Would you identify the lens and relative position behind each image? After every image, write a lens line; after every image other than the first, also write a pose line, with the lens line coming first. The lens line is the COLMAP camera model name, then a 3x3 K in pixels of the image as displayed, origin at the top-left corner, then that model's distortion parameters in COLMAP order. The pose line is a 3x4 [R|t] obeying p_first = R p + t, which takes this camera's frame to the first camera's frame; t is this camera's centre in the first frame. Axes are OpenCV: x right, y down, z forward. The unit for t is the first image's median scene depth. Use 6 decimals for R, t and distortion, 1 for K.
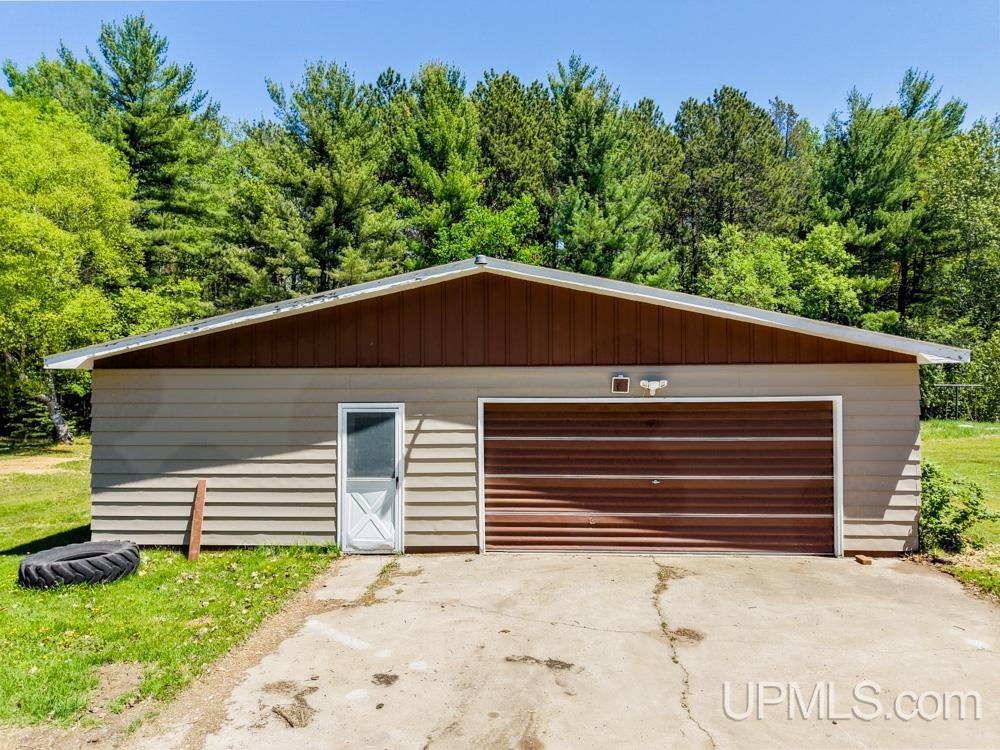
lens RADIAL K [[676.4, 0, 499.8], [0, 676.4, 379.4], [0, 0, 1]] dist [0.016977, -0.014013]
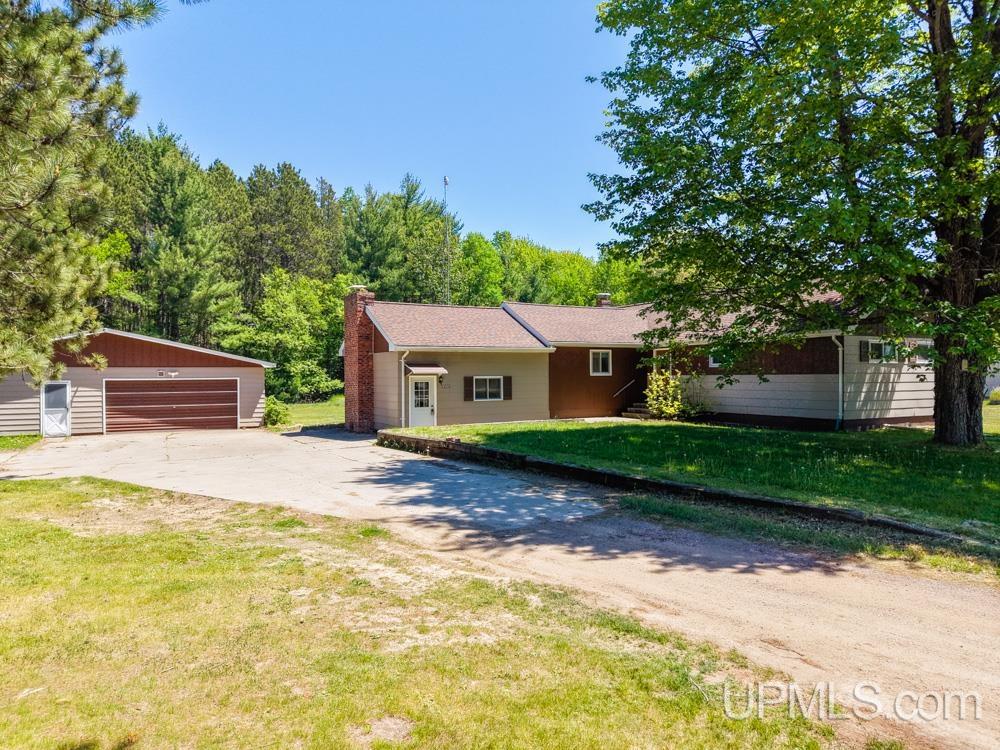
lens RADIAL K [[676.4, 0, 508.7], [0, 676.4, 379.4], [0, 0, 1]] dist [0.016977, -0.014013]
pose [[0.845377, -0.000208, 0.534170, -0.026116], [-0.002117, 0.999991, 0.003739, 0.003898], [-0.534166, -0.004292, 0.845369, -0.512269]]
